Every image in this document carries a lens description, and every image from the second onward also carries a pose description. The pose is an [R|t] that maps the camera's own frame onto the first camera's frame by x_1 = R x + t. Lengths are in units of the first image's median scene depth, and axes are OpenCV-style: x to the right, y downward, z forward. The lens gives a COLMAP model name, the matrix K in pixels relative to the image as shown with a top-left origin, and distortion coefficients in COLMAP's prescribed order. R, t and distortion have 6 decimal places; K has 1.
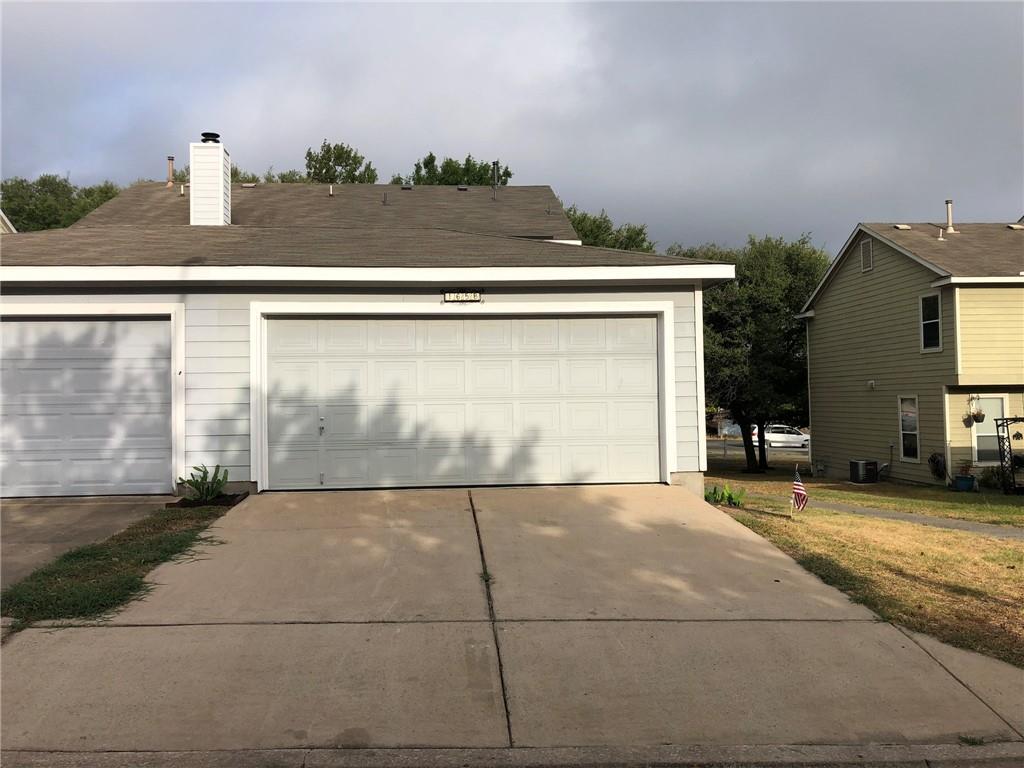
lens RADIAL K [[852.8, 0, 515.3], [0, 852.8, 381.8], [0, 0, 1]] dist [0.041172, -0.032572]
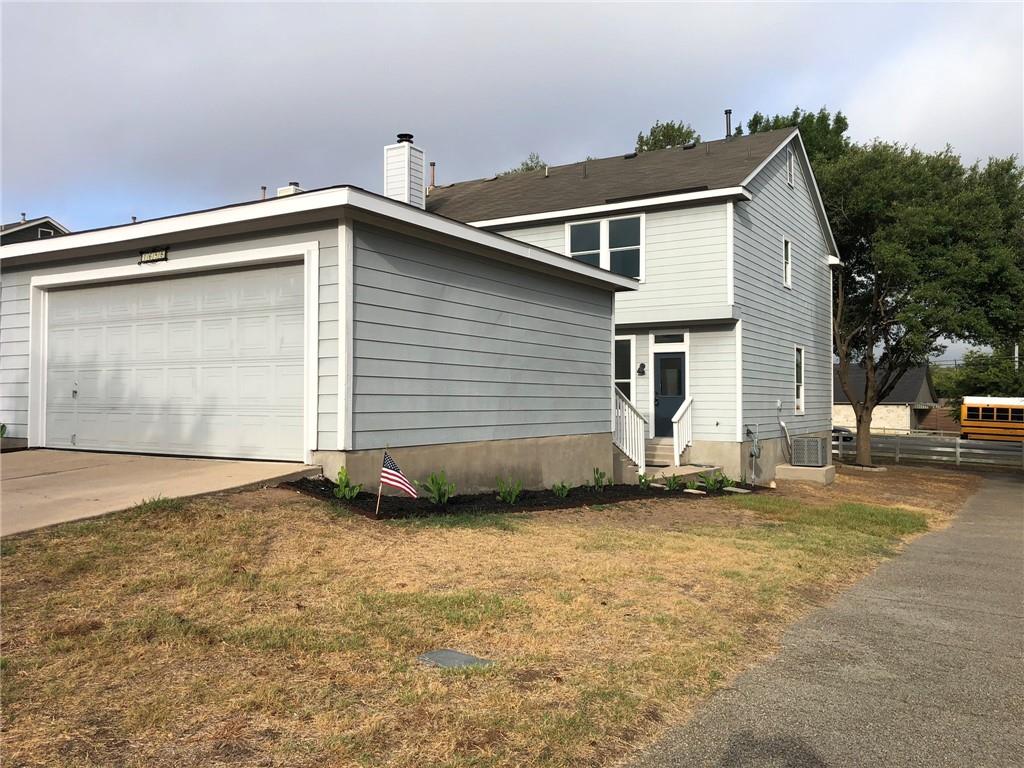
lens RADIAL K [[852.8, 0, 511.0], [0, 852.8, 387.1], [0, 0, 1]] dist [0.041172, -0.032572]
pose [[0.804201, 0.005594, -0.594331, 0.827047], [-0.000957, 0.999967, 0.008117, 0.038625], [0.594356, -0.005959, 0.804180, 0.459441]]
